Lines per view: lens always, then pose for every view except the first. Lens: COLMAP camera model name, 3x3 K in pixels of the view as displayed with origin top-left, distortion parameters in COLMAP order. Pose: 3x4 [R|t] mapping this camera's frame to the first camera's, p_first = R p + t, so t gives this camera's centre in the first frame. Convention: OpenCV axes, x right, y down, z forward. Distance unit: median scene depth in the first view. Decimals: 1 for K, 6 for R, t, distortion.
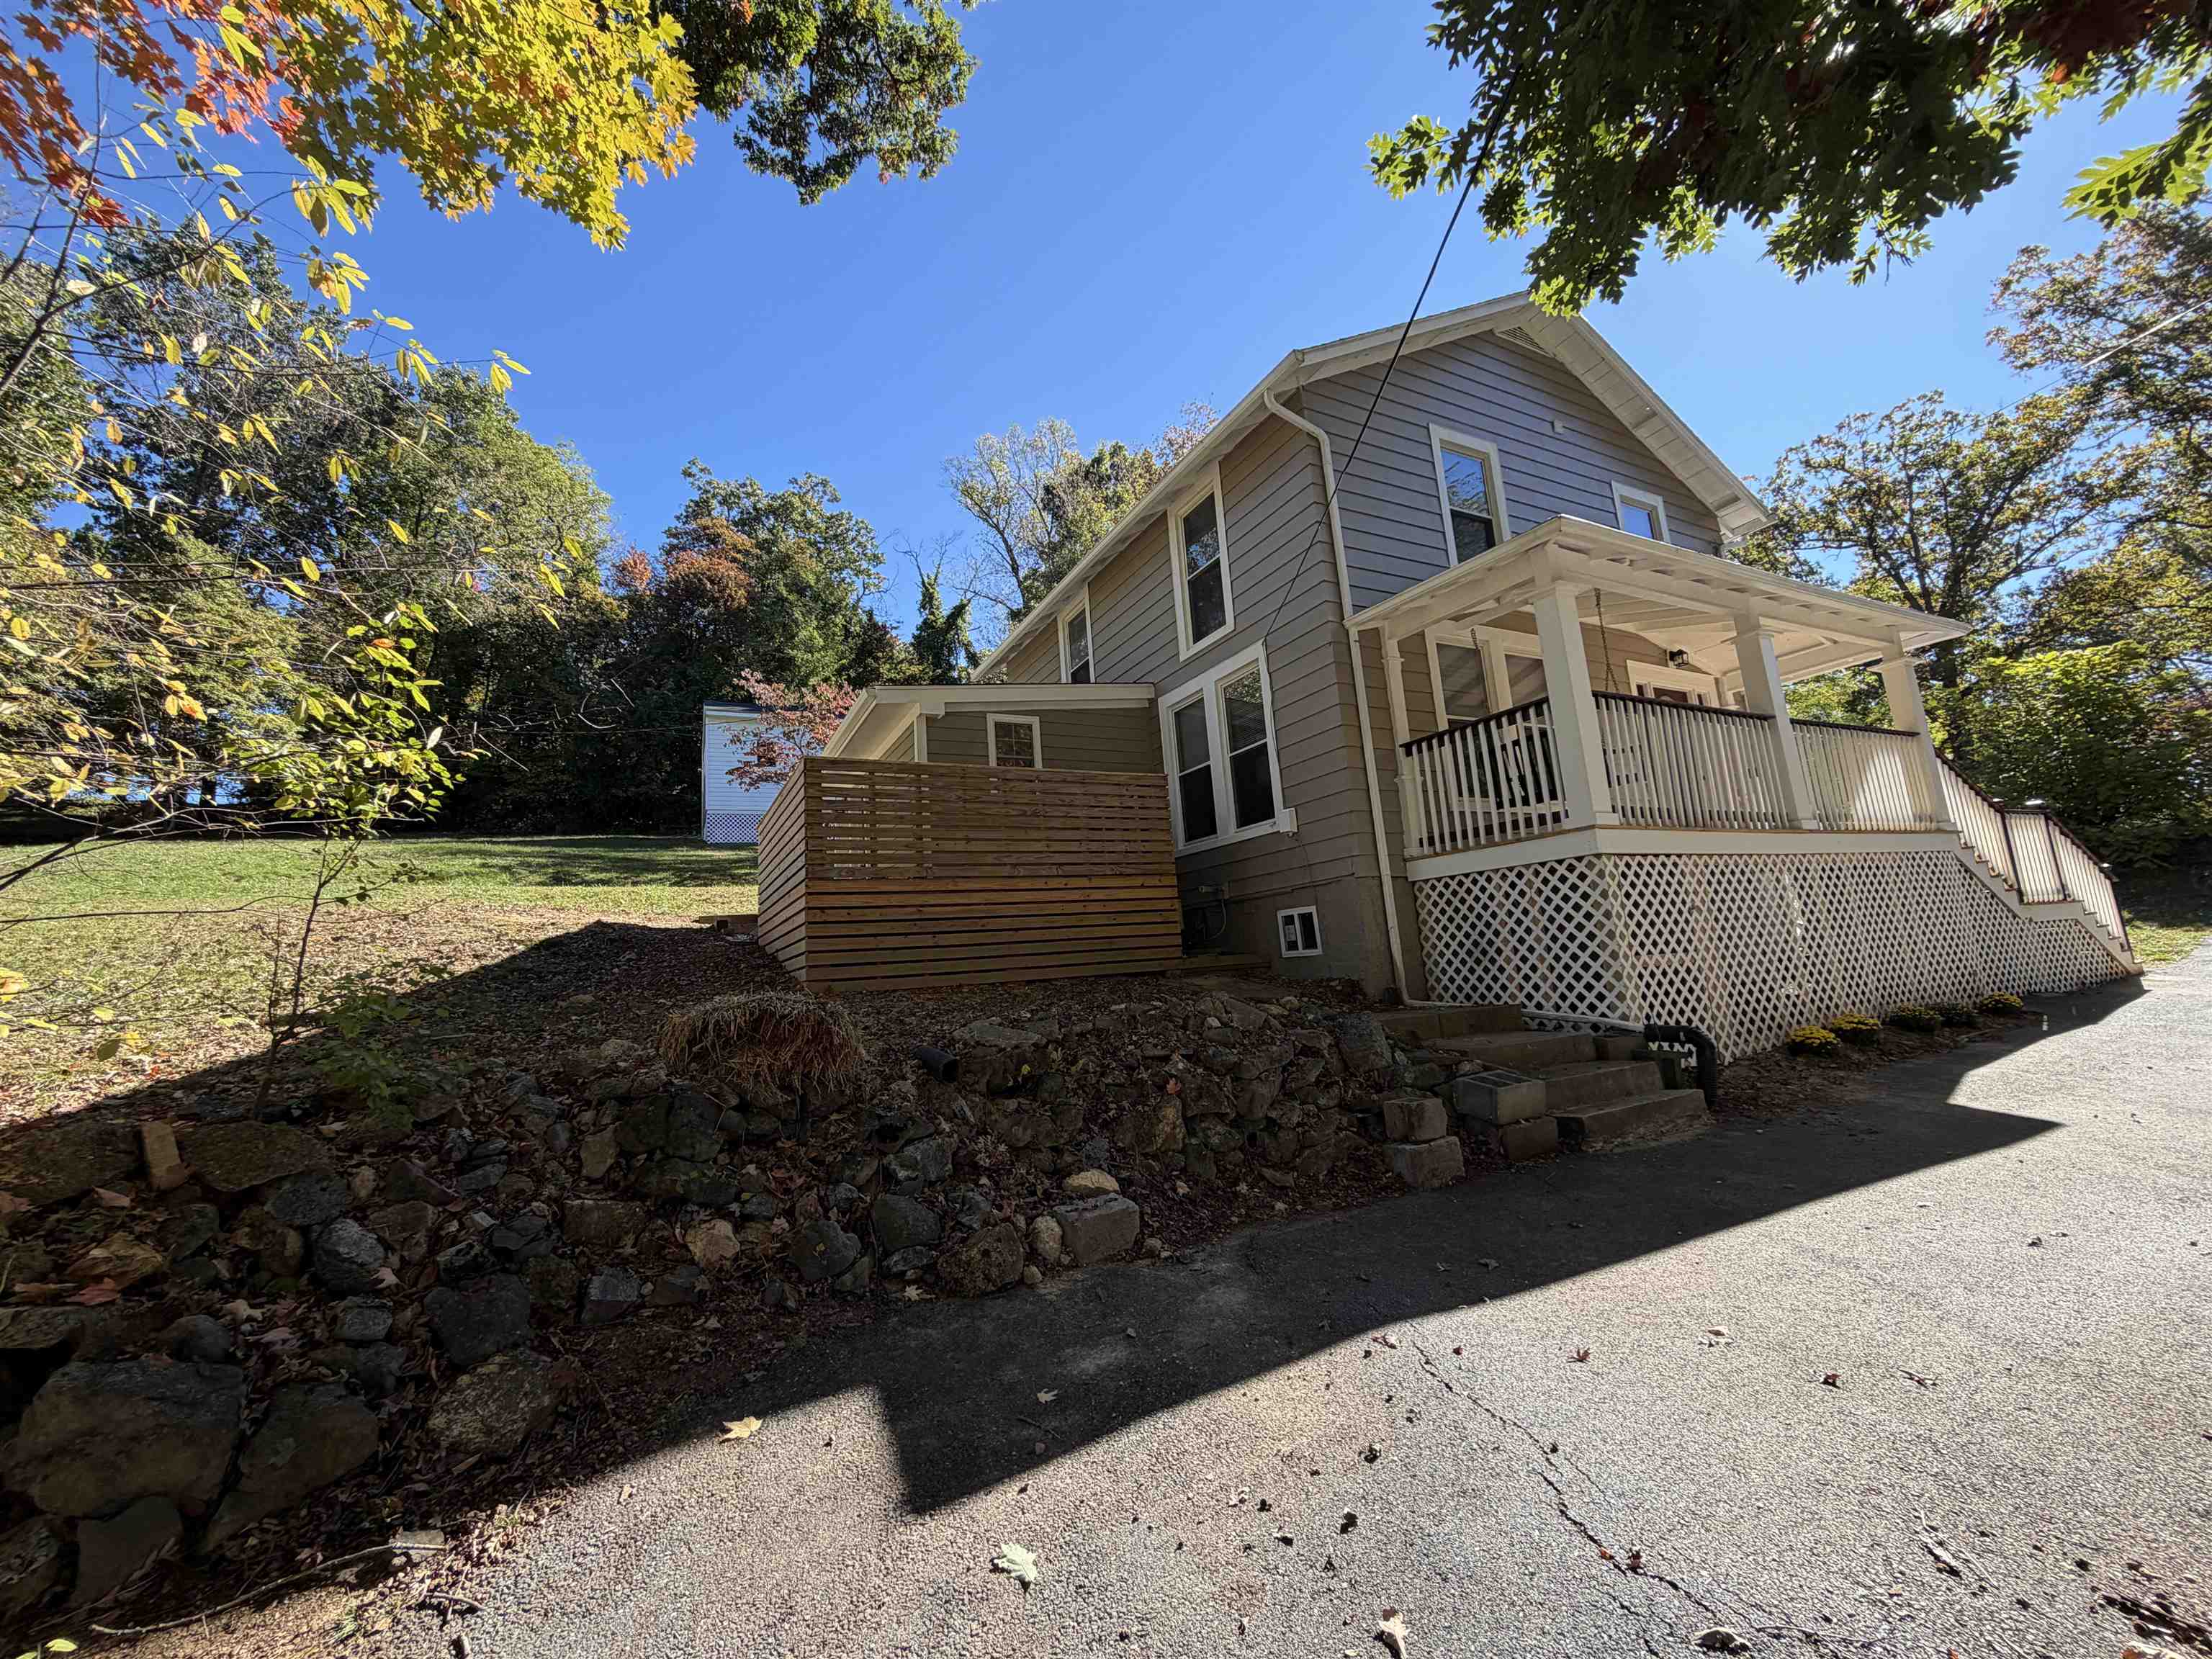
lens RADIAL K [[878.0, 0, 1098.1], [0, 878.0, 829.0], [0, 0, 1]] dist [-0.000413, 0.000076]
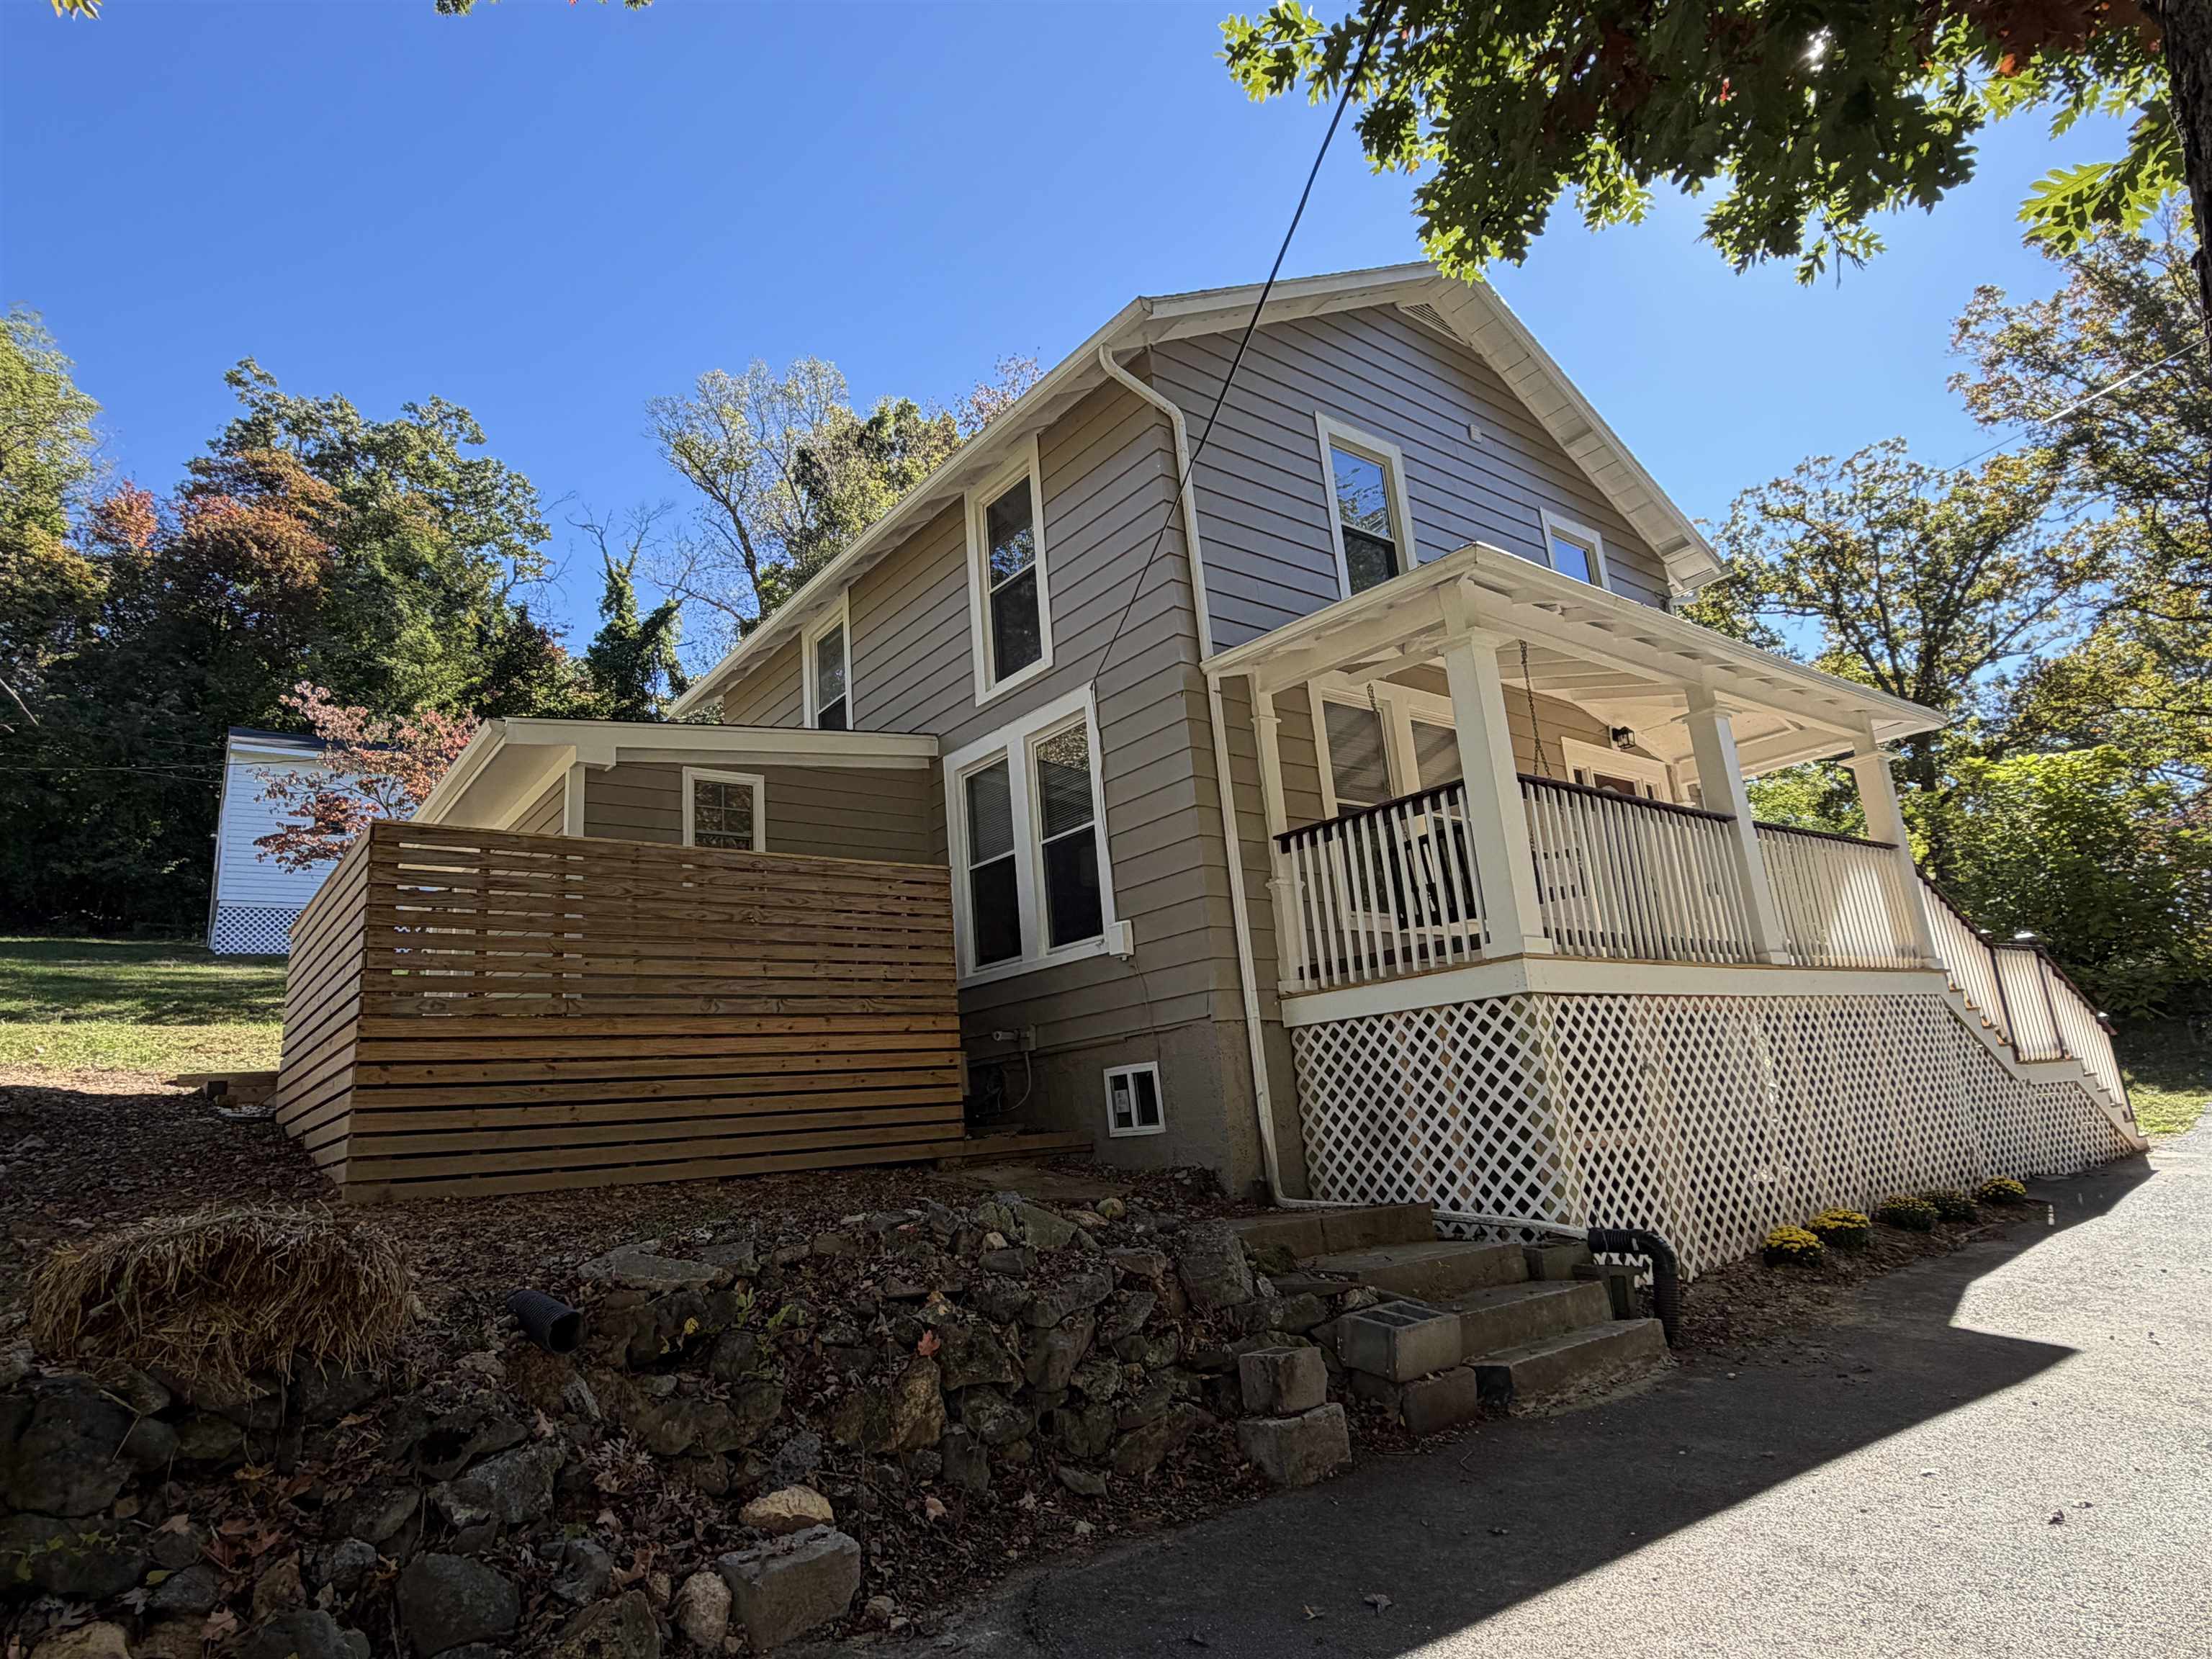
lens RADIAL K [[1258.8, 0, 1100.6], [0, 1258.8, 824.6], [0, 0, 1]] dist [0.000871, 0.000328]
pose [[0.982315, 0.038253, 0.183285, 0.012645], [-0.020421, 0.994956, -0.098210, -0.000809], [-0.186117, 0.092731, 0.978142, 0.012470]]
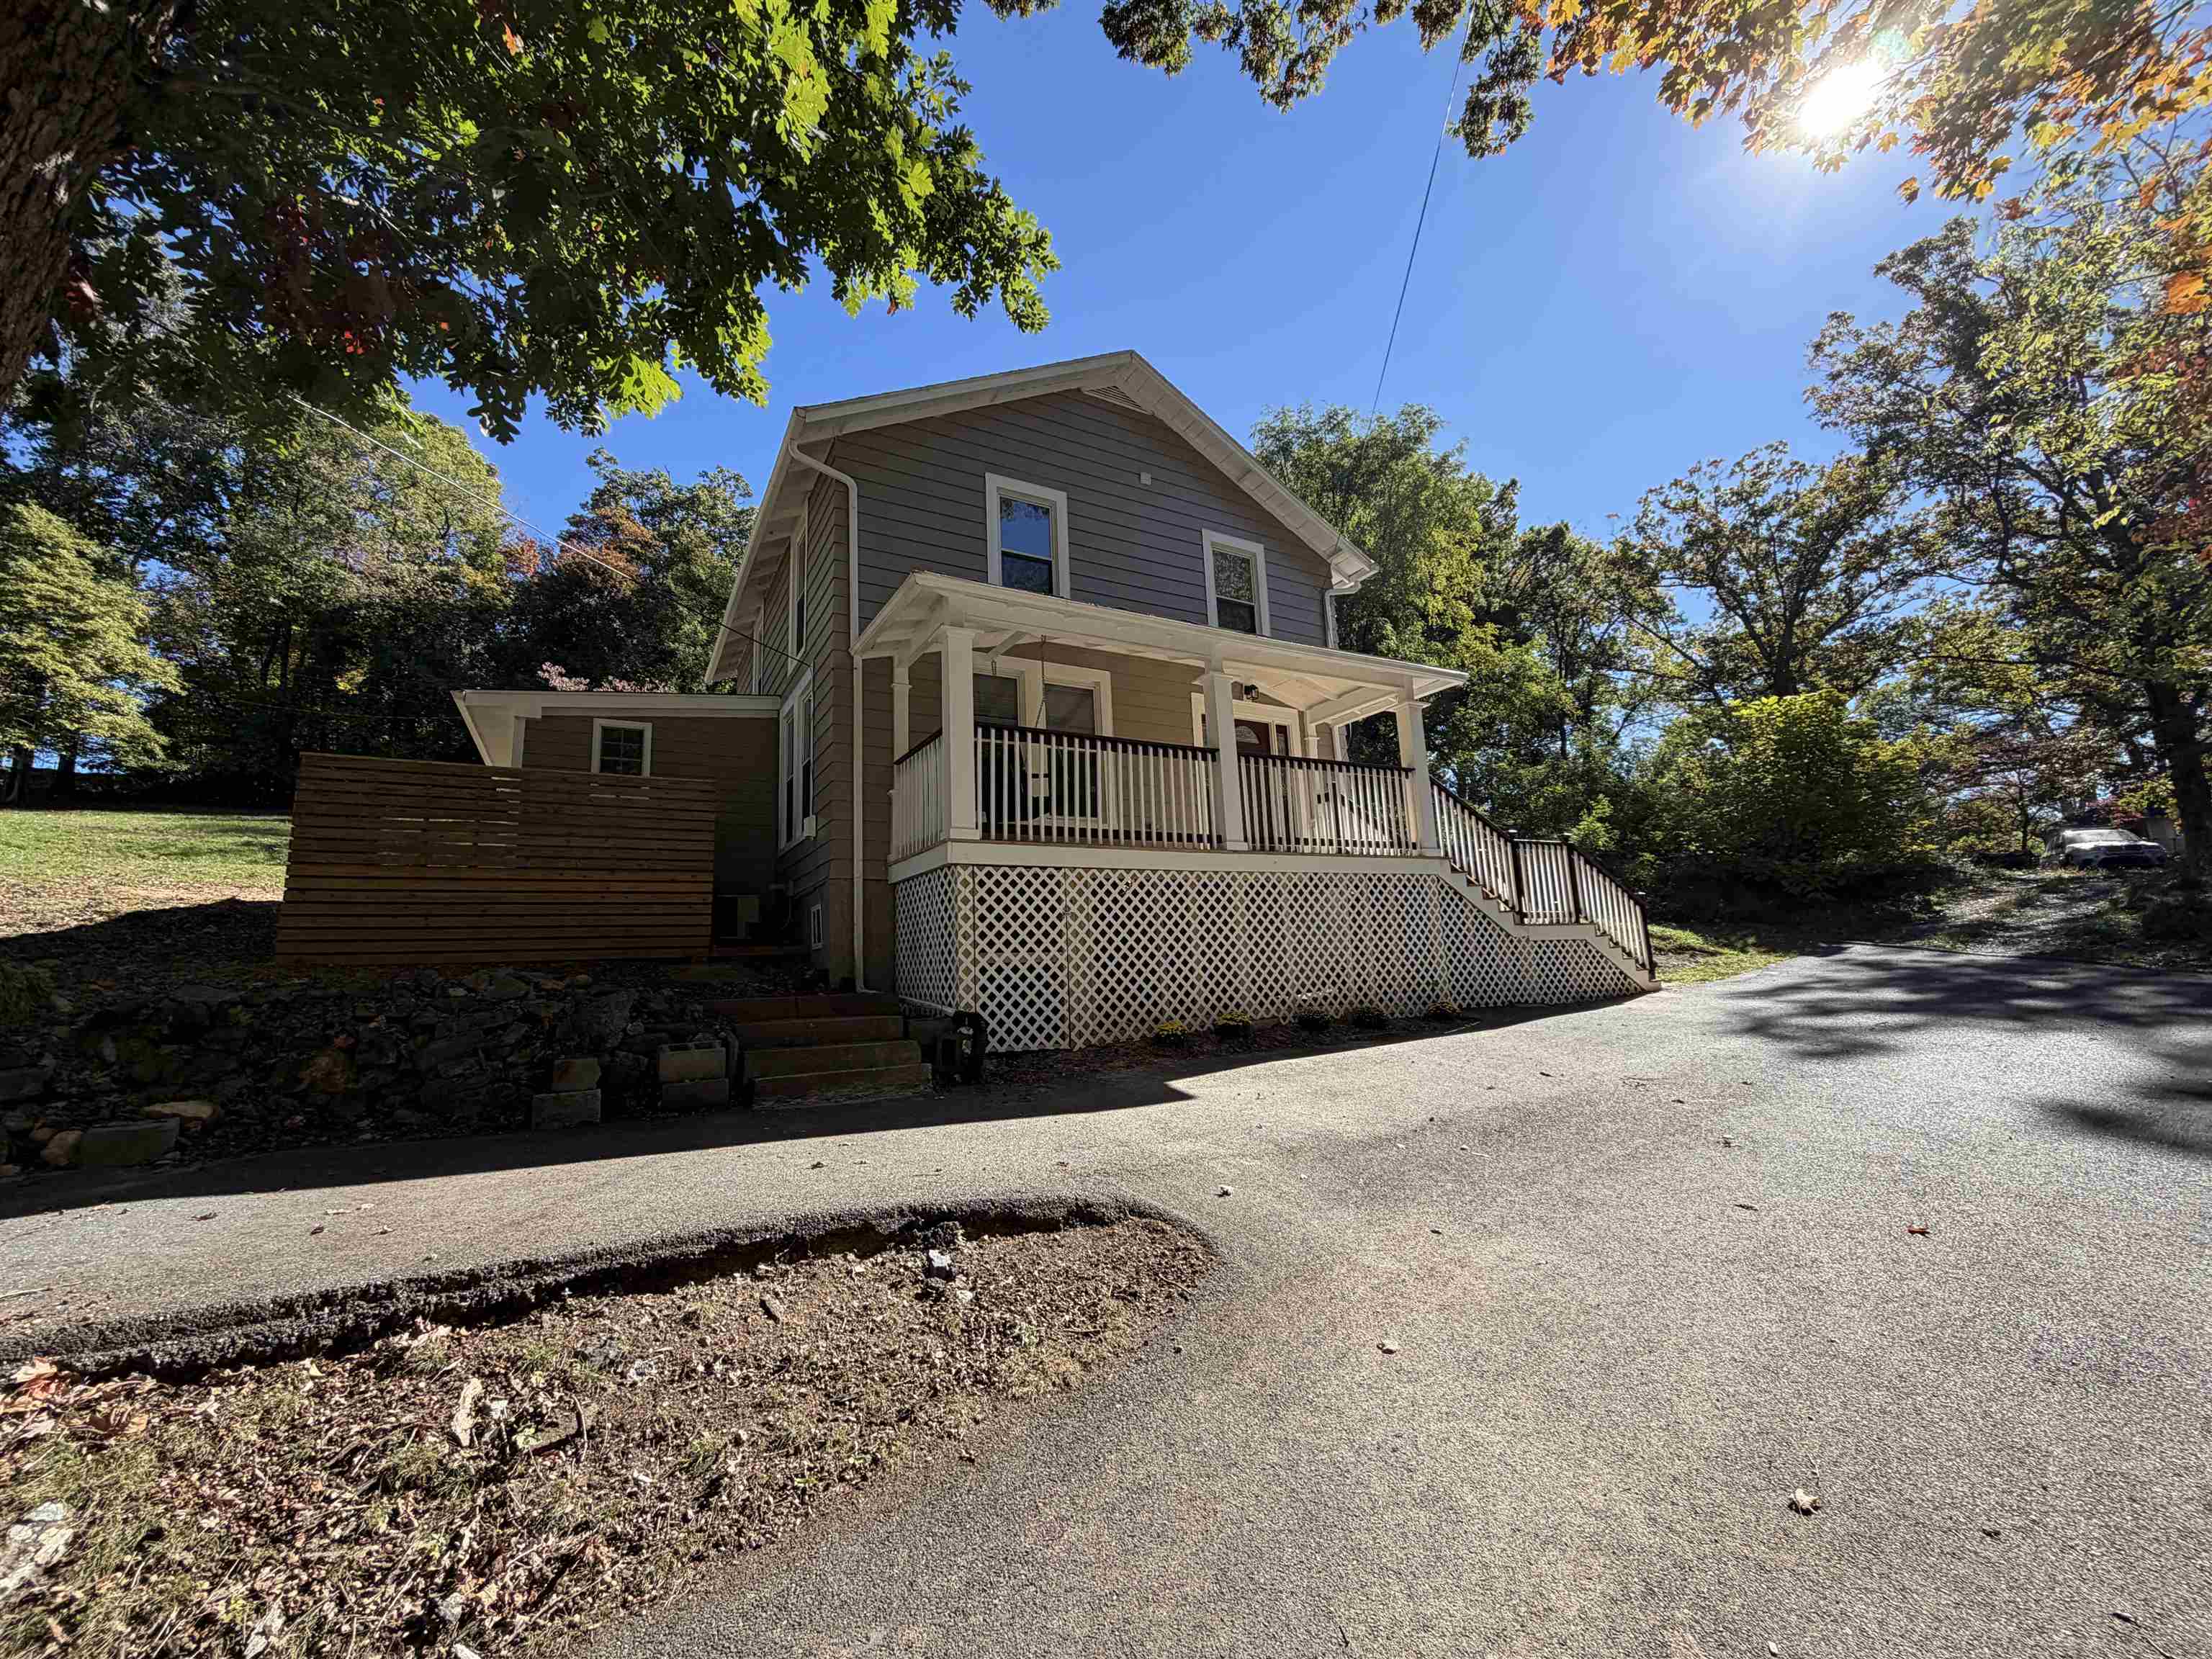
lens RADIAL K [[878.0, 0, 1097.9], [0, 878.0, 830.9], [0, 0, 1]] dist [-0.000413, 0.000076]
pose [[0.998935, 0.034965, 0.030107, 0.551123], [-0.034944, 0.999389, -0.001224, -0.015453], [-0.030132, 0.000170, 0.999546, -0.122452]]
